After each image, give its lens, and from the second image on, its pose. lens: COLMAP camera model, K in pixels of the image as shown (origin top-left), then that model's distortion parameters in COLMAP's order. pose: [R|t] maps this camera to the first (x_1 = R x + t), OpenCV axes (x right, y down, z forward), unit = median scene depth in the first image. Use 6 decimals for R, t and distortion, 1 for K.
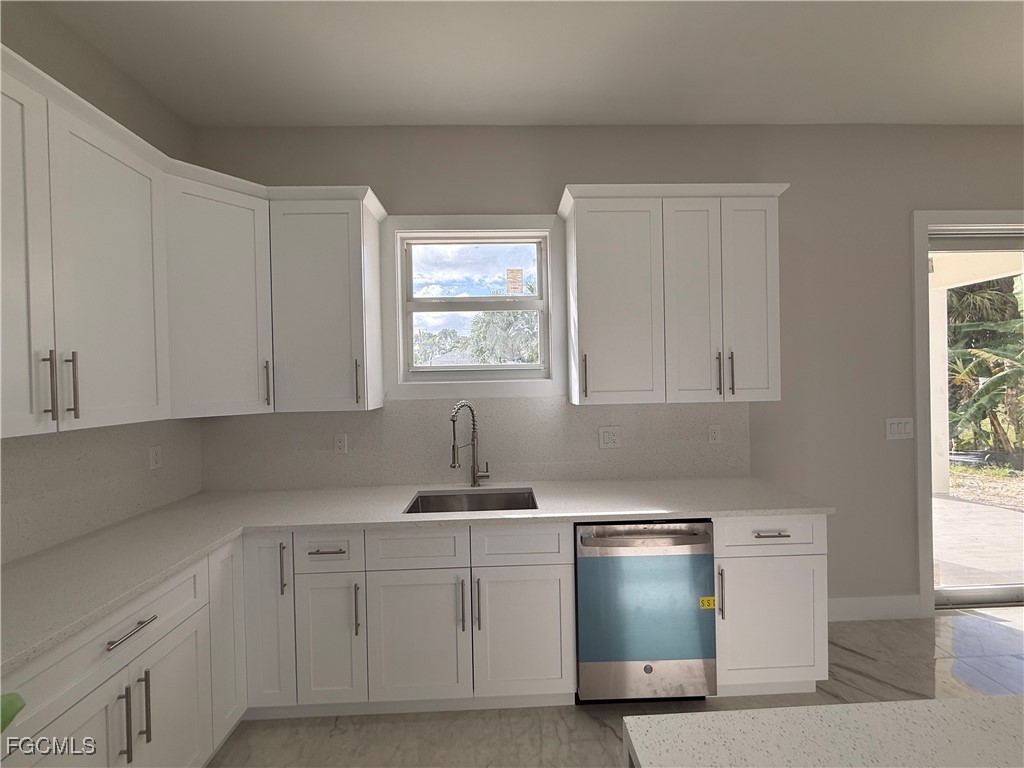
lens RADIAL K [[411.2, 0, 512.0], [0, 411.2, 384.0], [0, 0, 1]] dist [-0.001715, 0.000094]
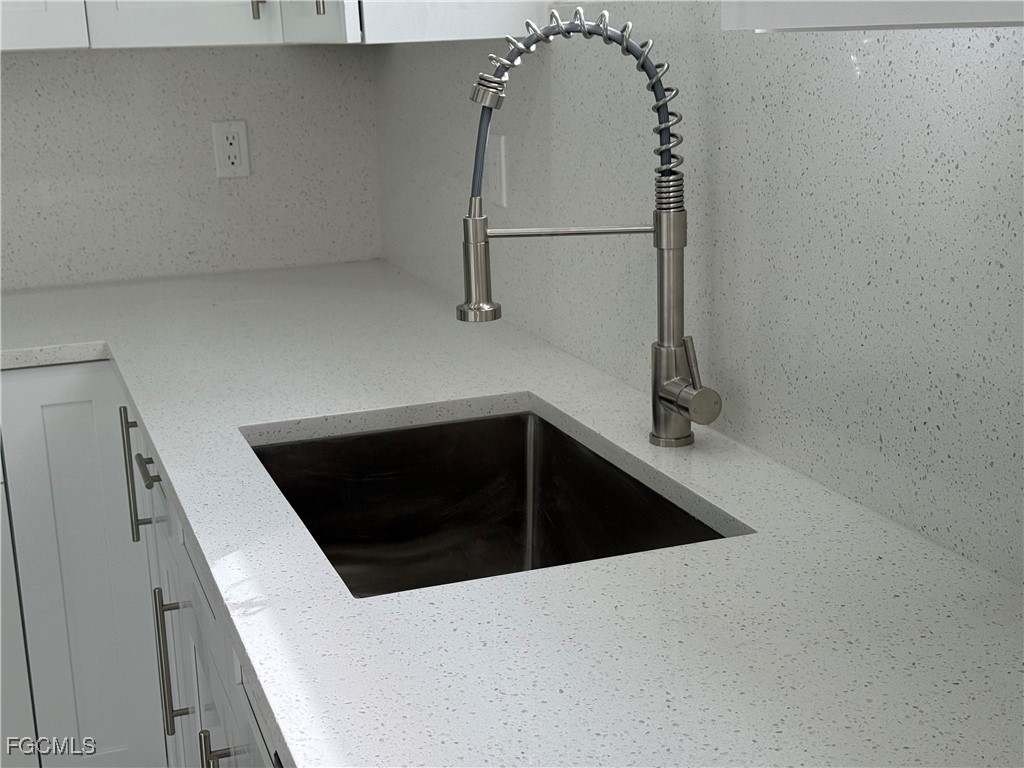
lens RADIAL K [[1430.4, 0, 512.0], [0, 1430.4, 384.0], [0, 0, 1]] dist [0.137549, 0.009750]
pose [[0.299372, 0.237155, -0.924194, 0.621004], [0.026044, 0.966226, 0.256377, 0.041649], [0.953781, -0.100822, 0.283085, 0.833393]]
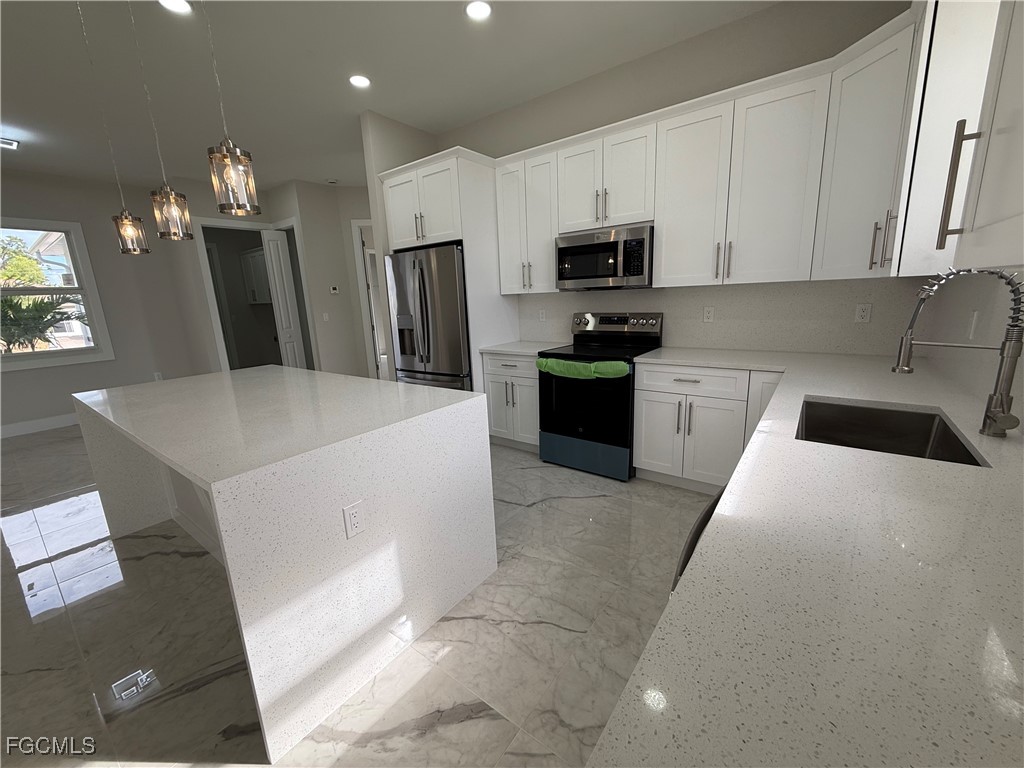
lens RADIAL K [[411.2, 0, 512.0], [0, 411.2, 384.0], [0, 0, 1]] dist [-0.001715, 0.000094]
pose [[-0.632156, 0.210720, -0.745638, 0.744759], [0.051719, 0.971640, 0.230742, 0.047010], [0.773114, 0.107301, -0.625126, 0.976585]]
